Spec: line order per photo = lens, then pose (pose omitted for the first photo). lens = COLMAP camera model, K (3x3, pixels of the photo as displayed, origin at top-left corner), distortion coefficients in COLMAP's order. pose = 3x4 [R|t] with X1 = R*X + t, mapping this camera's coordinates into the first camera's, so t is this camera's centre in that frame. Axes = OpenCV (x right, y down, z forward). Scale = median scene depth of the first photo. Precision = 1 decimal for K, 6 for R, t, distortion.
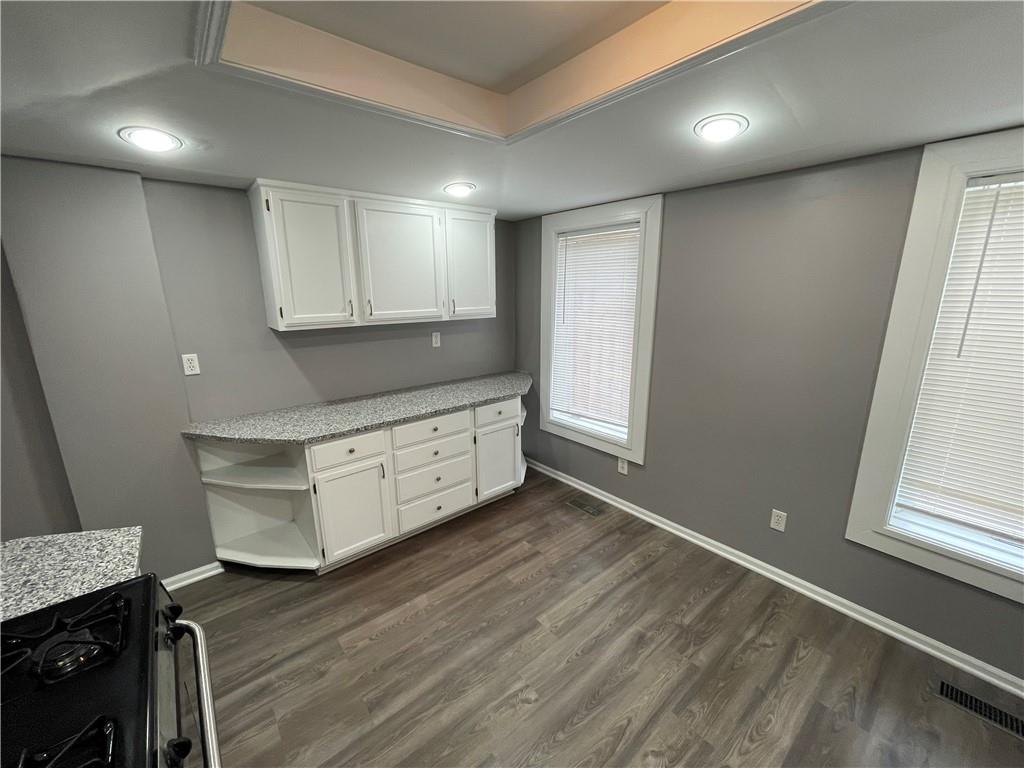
lens RADIAL K [[414.5, 0, 511.6], [0, 414.5, 383.6], [0, 0, 1]] dist [-0.002377, 0.000113]
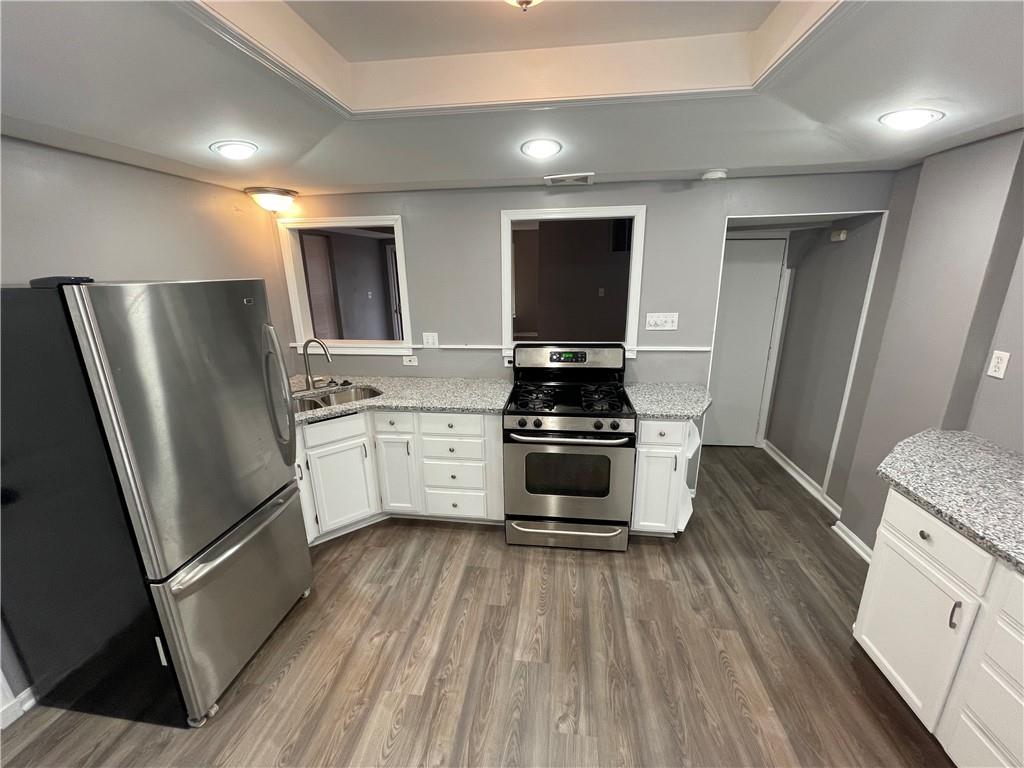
lens RADIAL K [[414.5, 0, 511.0], [0, 414.5, 384.4], [0, 0, 1]] dist [-0.002377, 0.000113]
pose [[-0.728433, 0.206632, -0.653214, 0.586845], [-0.135951, 0.890879, 0.433419, -0.312051], [0.671493, 0.404521, -0.620854, 1.199929]]
